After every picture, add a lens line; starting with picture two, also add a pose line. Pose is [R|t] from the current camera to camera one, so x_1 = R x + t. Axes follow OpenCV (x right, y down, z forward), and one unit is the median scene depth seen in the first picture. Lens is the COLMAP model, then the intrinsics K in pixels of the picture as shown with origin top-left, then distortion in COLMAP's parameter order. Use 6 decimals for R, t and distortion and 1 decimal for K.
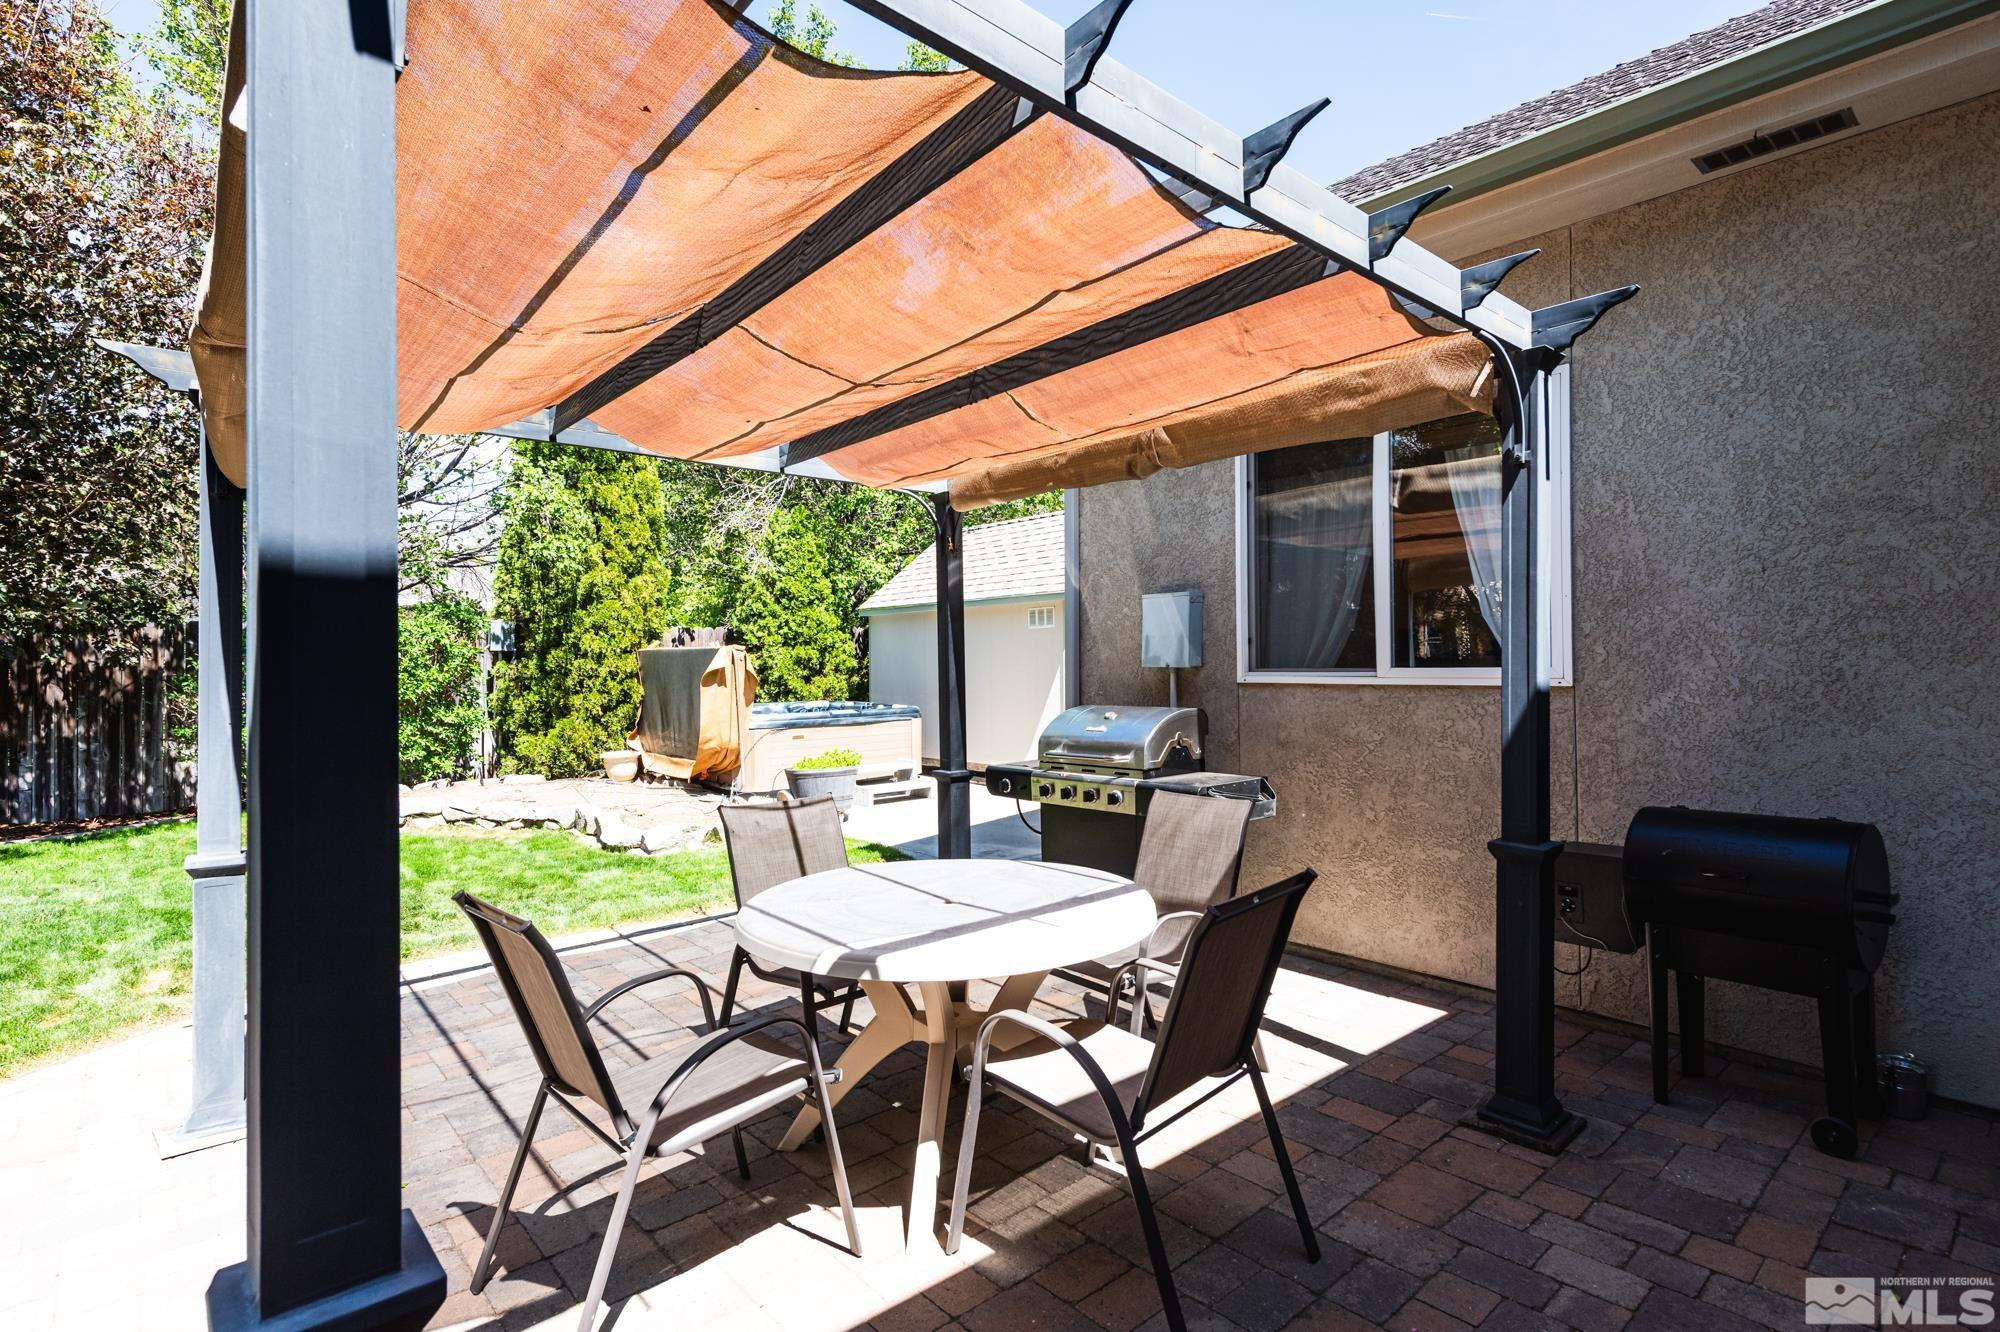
lens RADIAL K [[1012.6, 0, 1000.0], [0, 1012.6, 666.0], [0, 0, 1]] dist [0.001452, 0.028137]
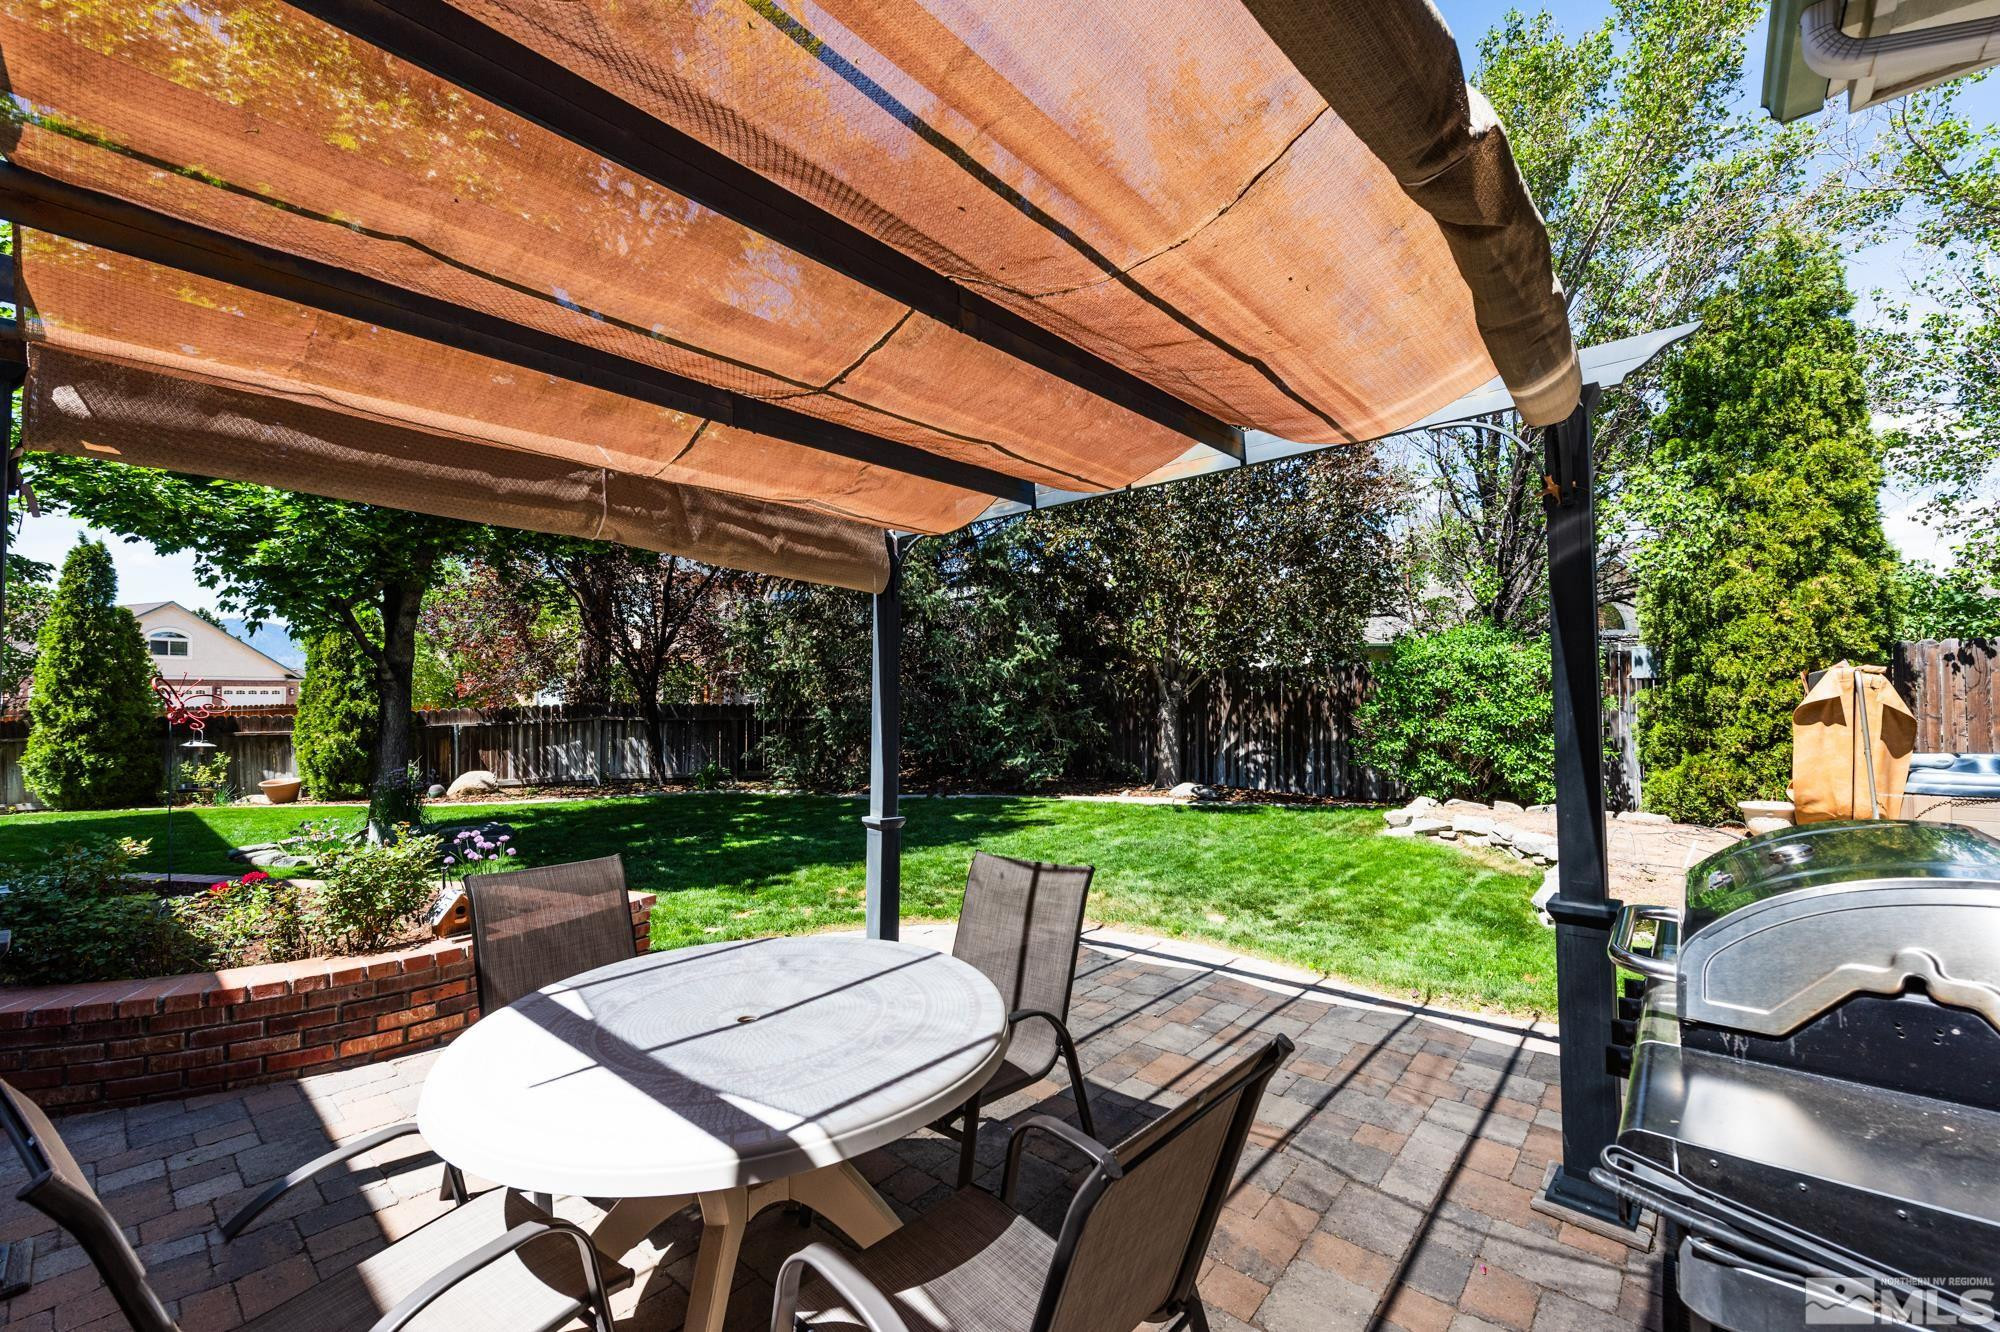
lens RADIAL K [[812.2, 0, 1041.4], [0, 812.2, 683.2], [0, 0, 1]] dist [0.010604, -0.000155]
pose [[0.139067, -0.009581, -0.990237, 0.159257], [0.004490, 0.999949, -0.009044, -0.005070], [0.990273, -0.003189, 0.139103, 0.294705]]
